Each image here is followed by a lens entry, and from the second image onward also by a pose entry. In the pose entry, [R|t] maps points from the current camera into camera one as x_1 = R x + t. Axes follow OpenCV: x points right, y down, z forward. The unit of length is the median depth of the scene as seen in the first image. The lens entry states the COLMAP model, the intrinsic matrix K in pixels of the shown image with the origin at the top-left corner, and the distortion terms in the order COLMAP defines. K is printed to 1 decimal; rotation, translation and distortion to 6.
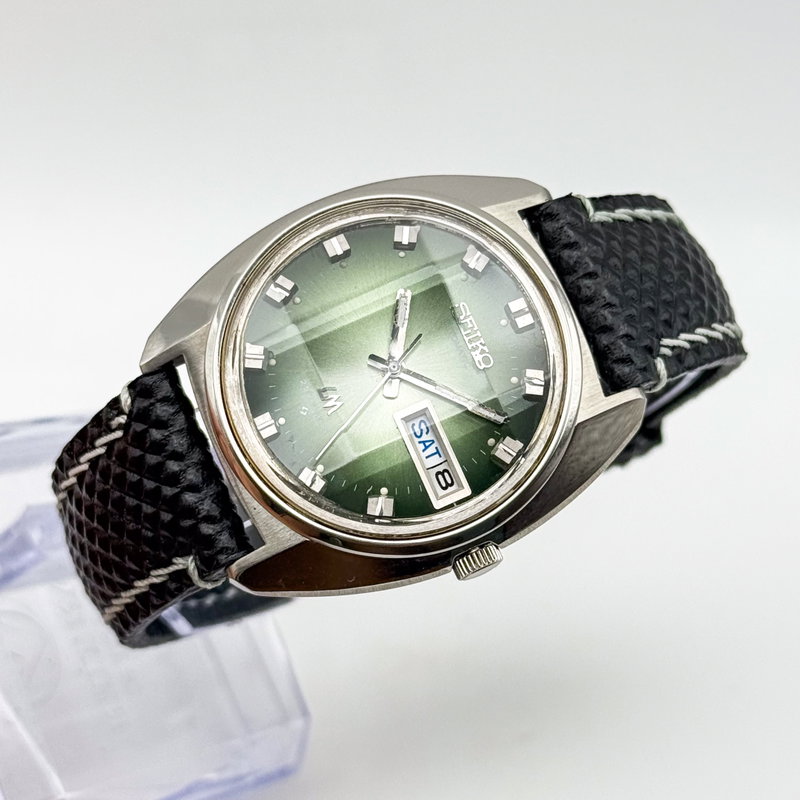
lens RADIAL K [[2159.7, 0, 398.2], [0, 2159.7, 399.6], [0, 0, 1]] dist [0.418446, 0.000000]
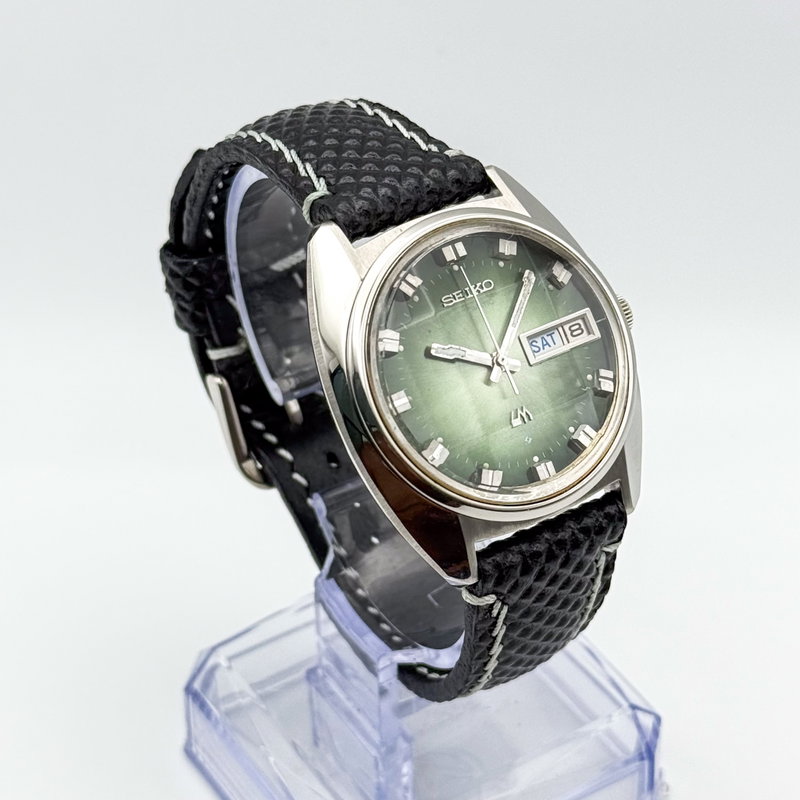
lens RADIAL K [[2159.7, 0, 401.6], [0, 2159.7, 400.8], [0, 0, 1]] dist [0.418446, 0.000000]
pose [[0.002385, -0.983223, 0.182392, -0.229052], [0.812584, 0.108212, 0.572710, -0.701821], [-0.582839, 0.146843, 0.799210, 0.084583]]
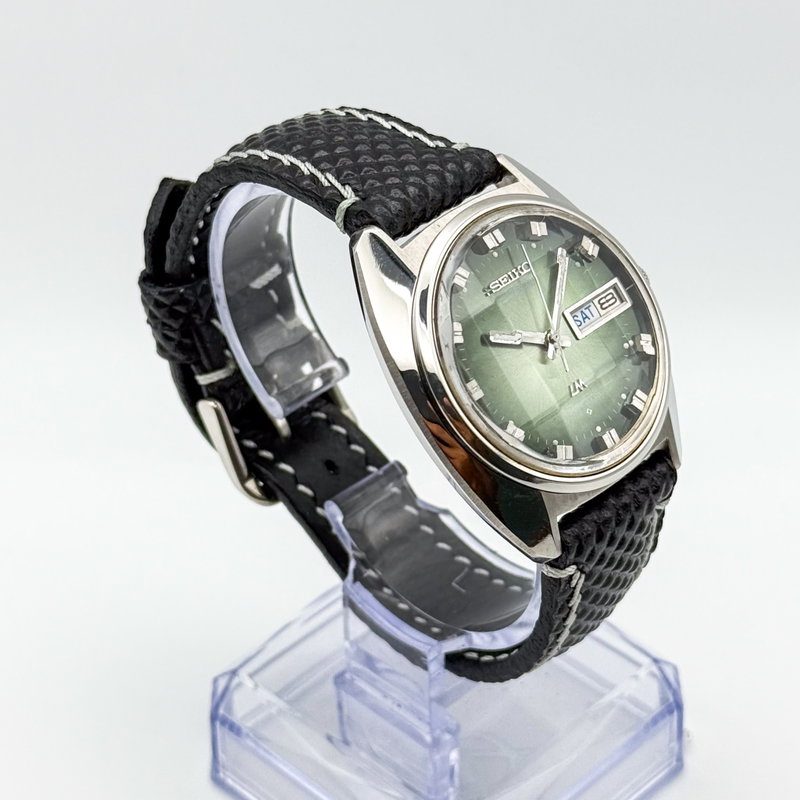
lens RADIAL K [[2159.7, 0, 396.6], [0, 2159.7, 400.1], [0, 0, 1]] dist [0.418446, 0.000000]
pose [[-0.162203, -0.970637, 0.177634, -0.227408], [0.726035, 0.004516, 0.687643, -0.875869], [-0.668254, 0.240506, 0.703983, 0.199969]]
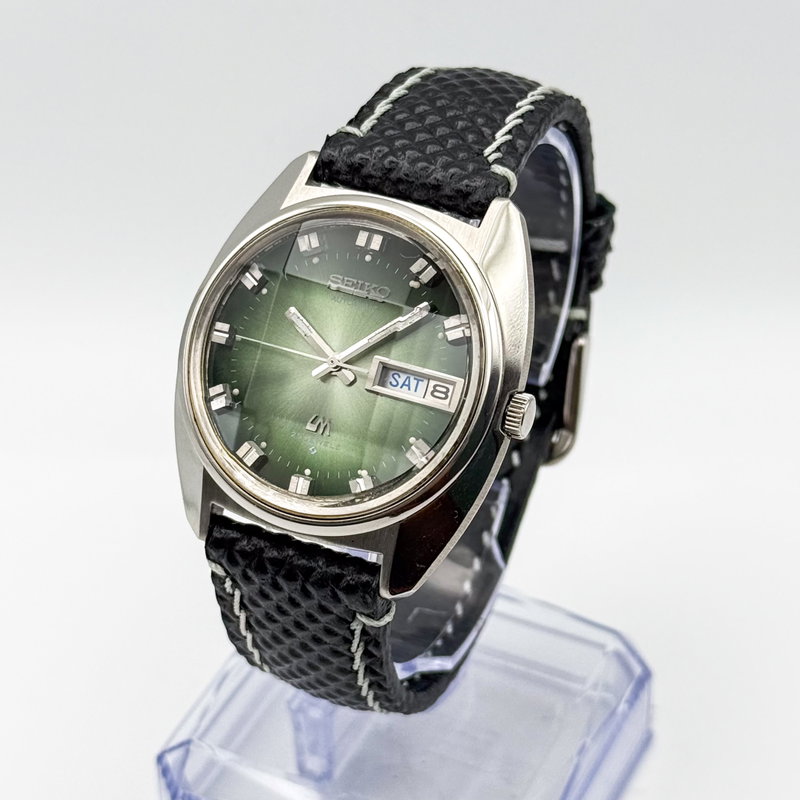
lens RADIAL K [[2159.7, 0, 397.0], [0, 2159.7, 404.4], [0, 0, 1]] dist [0.418446, 0.000000]
pose [[0.622667, -0.774213, -0.113489, 0.120788], [0.766287, 0.632688, -0.111849, 0.139953], [0.158398, -0.017320, 0.987223, -0.076170]]
